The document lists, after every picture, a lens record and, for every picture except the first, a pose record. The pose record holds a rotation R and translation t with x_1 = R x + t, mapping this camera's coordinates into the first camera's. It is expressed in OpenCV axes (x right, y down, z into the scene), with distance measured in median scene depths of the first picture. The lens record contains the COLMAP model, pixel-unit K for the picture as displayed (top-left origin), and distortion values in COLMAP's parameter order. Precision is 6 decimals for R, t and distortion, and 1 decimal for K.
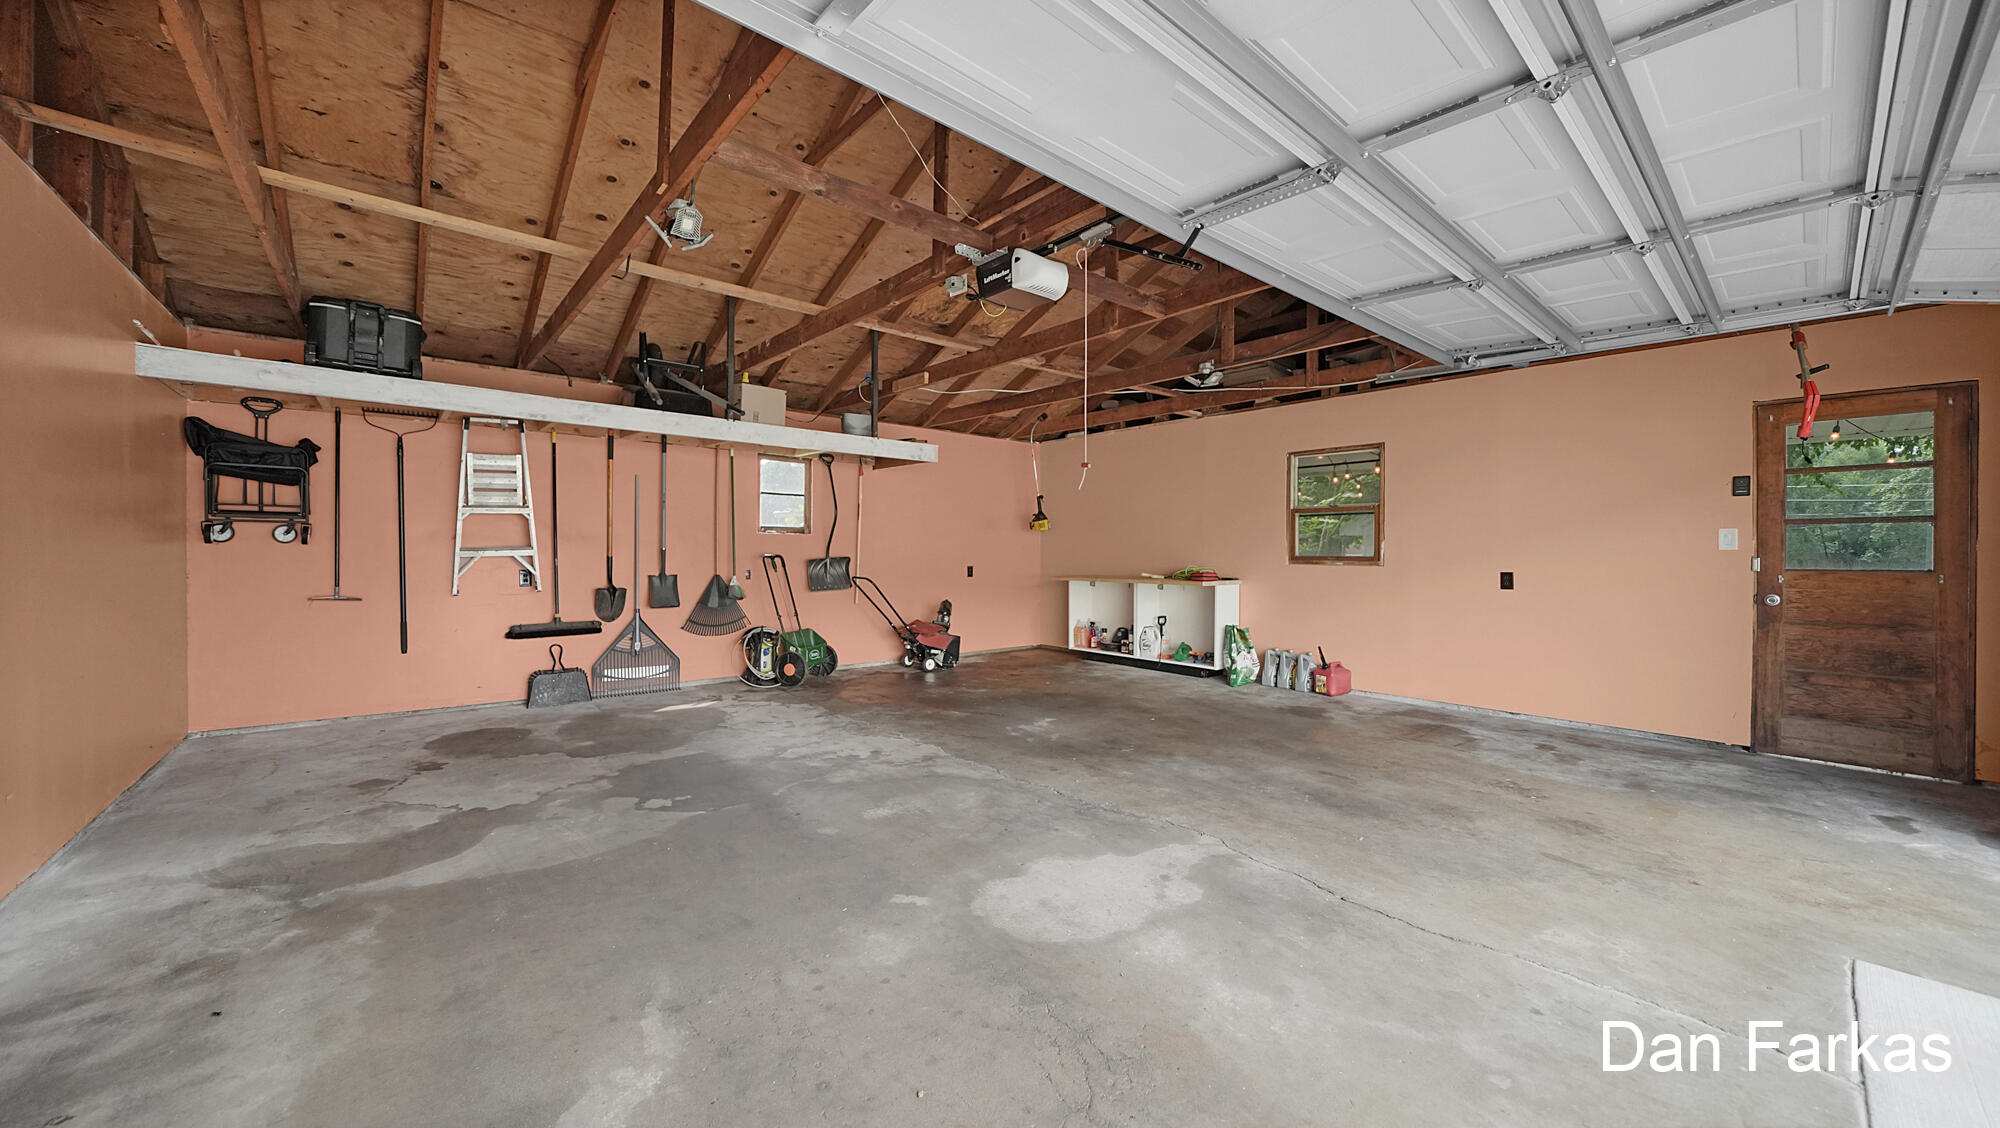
lens RADIAL K [[742.1, 0, 1001.8], [0, 742.1, 561.7], [0, 0, 1]] dist [-0.019856, -0.000089]
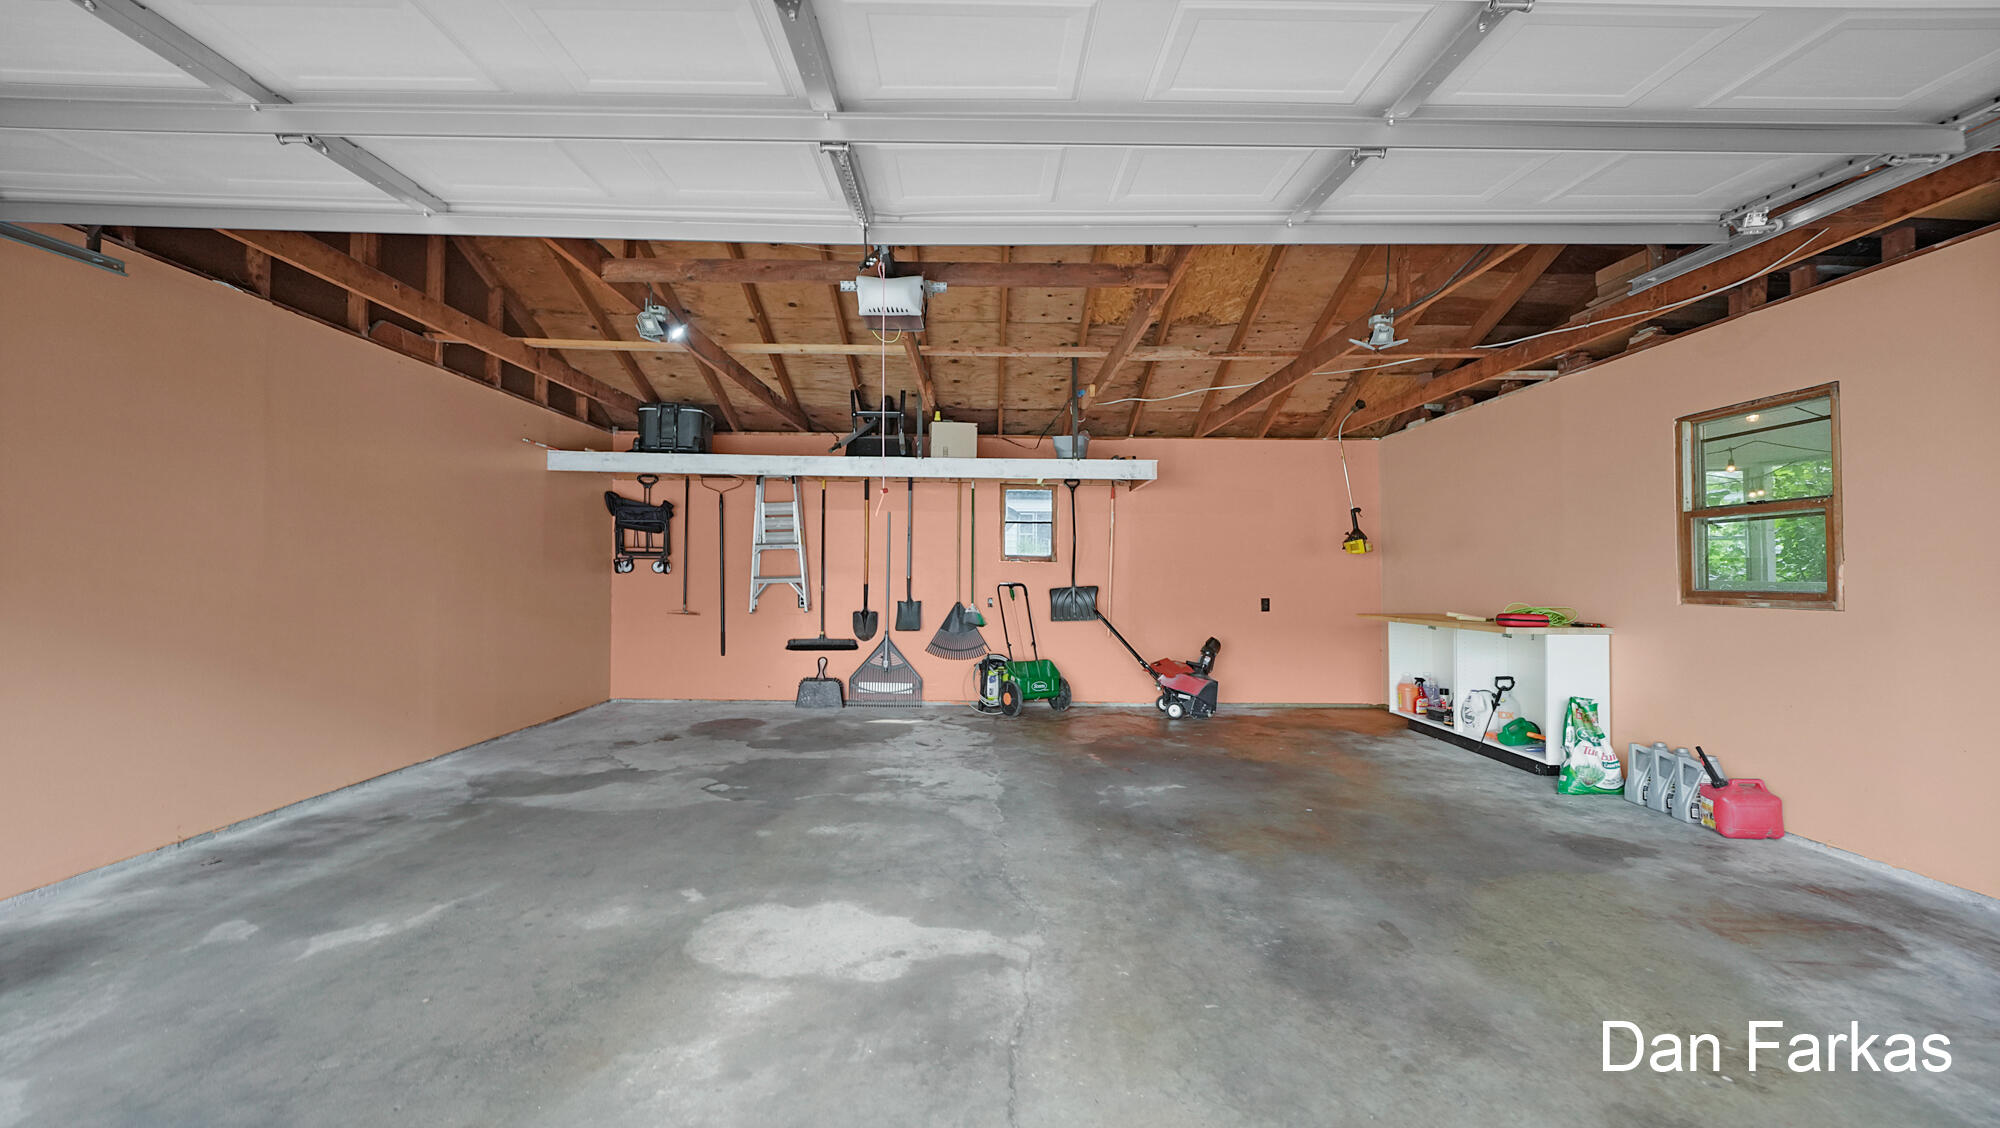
lens RADIAL K [[827.8, 0, 997.4], [0, 827.8, 563.3], [0, 0, 1]] dist [-0.004547, -0.000088]
pose [[0.754851, -0.010278, -0.655815, 0.561959], [-0.011456, 0.999518, -0.028851, -0.005342], [0.655796, 0.029292, 0.754370, 0.188553]]
